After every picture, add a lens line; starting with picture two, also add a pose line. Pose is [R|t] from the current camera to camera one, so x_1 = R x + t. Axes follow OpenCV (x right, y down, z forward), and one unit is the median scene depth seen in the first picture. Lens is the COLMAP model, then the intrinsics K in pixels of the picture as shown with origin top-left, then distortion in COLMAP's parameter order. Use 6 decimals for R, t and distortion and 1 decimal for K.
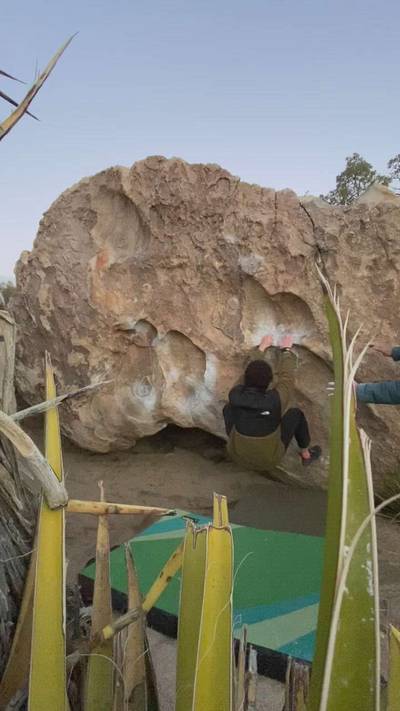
lens RADIAL K [[323.8, 0, 202.5], [0, 323.8, 354.6], [0, 0, 1]] dist [0.011702, -0.000305]
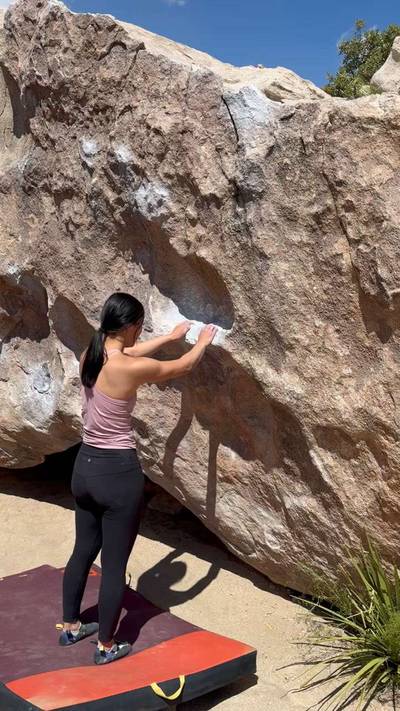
lens RADIAL K [[620.2, 0, 201.3], [0, 620.2, 356.0], [0, 0, 1]] dist [0.125794, -0.226711]
pose [[0.961812, 0.086680, -0.259625, 0.520064], [-0.049200, 0.987832, 0.147538, -0.164486], [0.269254, -0.129130, 0.954373, -0.082161]]
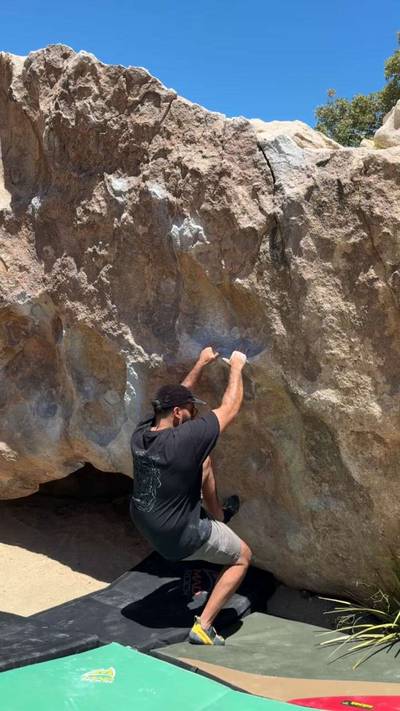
lens RADIAL K [[603.3, 0, 199.1], [0, 603.3, 356.3], [0, 0, 1]] dist [0.180864, -0.396869]
pose [[0.992919, 0.051262, -0.107167, 0.298948], [-0.043401, 0.996280, 0.074447, -0.121955], [0.110585, -0.069269, 0.991450, -0.199404]]
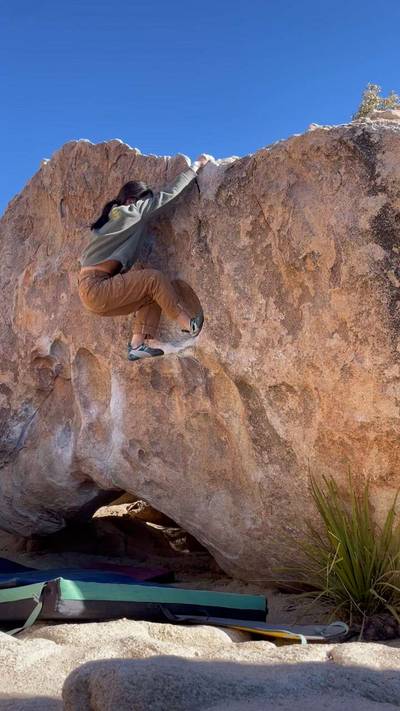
lens RADIAL K [[633.3, 0, 200.9], [0, 633.3, 353.8], [0, 0, 1]] dist [0.083141, -0.007856]
pose [[0.932899, -0.057384, -0.355538, 0.757360], [-0.017248, 0.978972, -0.203265, 0.254299], [0.359726, 0.195759, 0.912292, -0.275621]]
